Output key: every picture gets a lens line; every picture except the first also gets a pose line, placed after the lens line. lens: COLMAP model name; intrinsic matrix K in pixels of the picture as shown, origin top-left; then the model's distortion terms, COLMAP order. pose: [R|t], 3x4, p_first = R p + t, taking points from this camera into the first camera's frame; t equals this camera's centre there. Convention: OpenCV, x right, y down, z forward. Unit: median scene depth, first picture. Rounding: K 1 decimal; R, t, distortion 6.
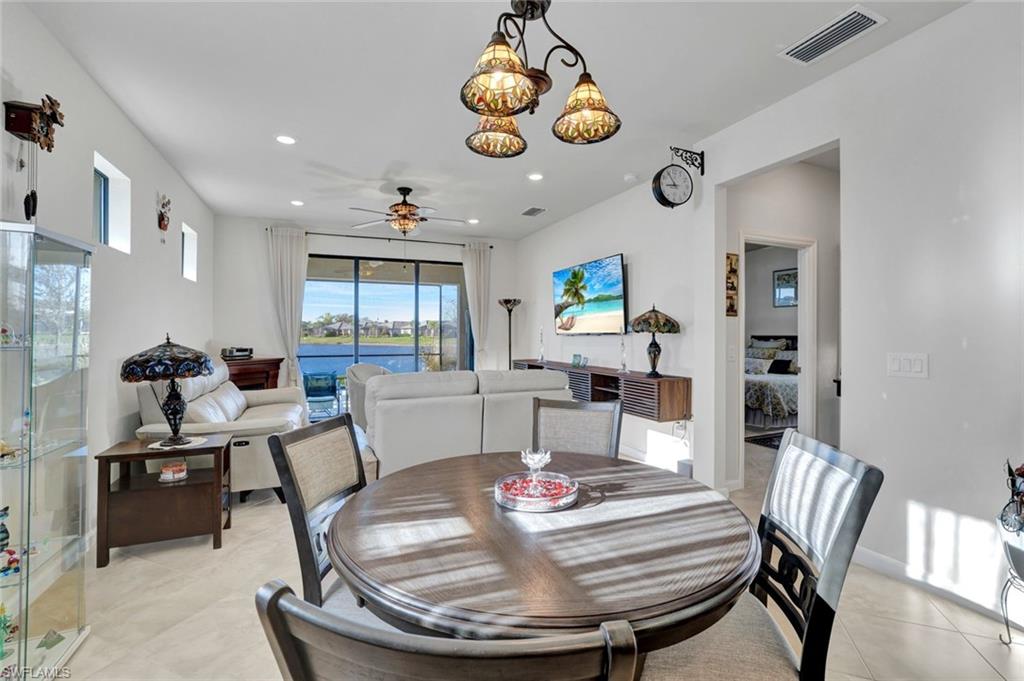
lens RADIAL K [[438.6, 0, 496.4], [0, 438.6, 335.8], [0, 0, 1]] dist [-0.035249, 0.009208]
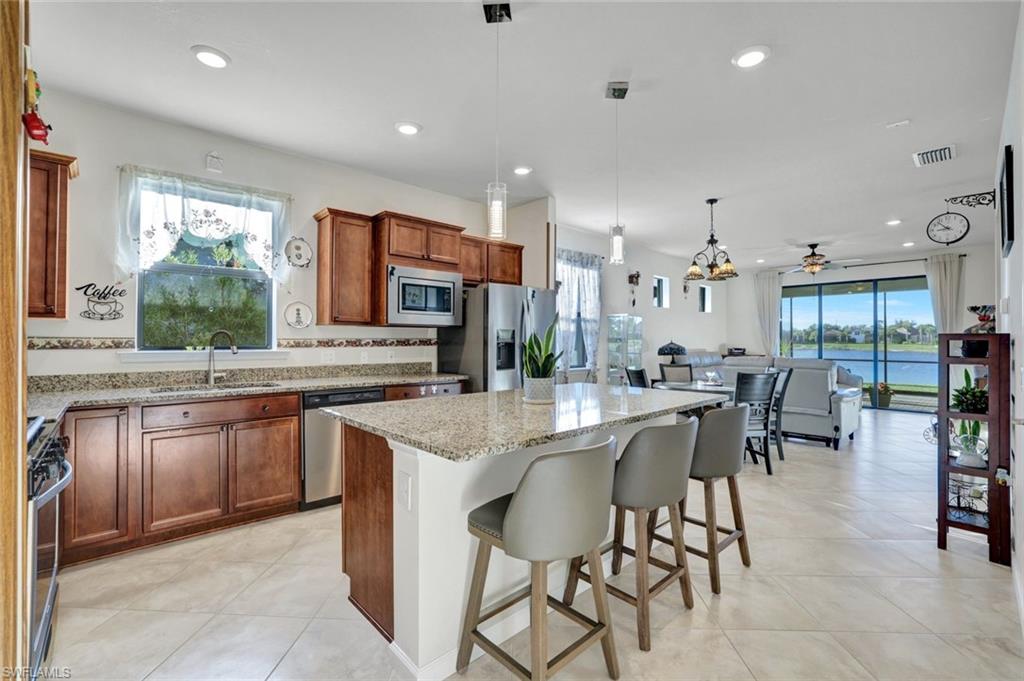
lens RADIAL K [[438.6, 0, 505.9], [0, 438.6, 337.4], [0, 0, 1]] dist [-0.035249, 0.009208]
pose [[0.348838, -0.002380, -0.937180, 0.742550], [-0.008867, 0.999944, -0.005839, 0.005615], [0.937141, 0.010347, 0.348797, -0.474423]]
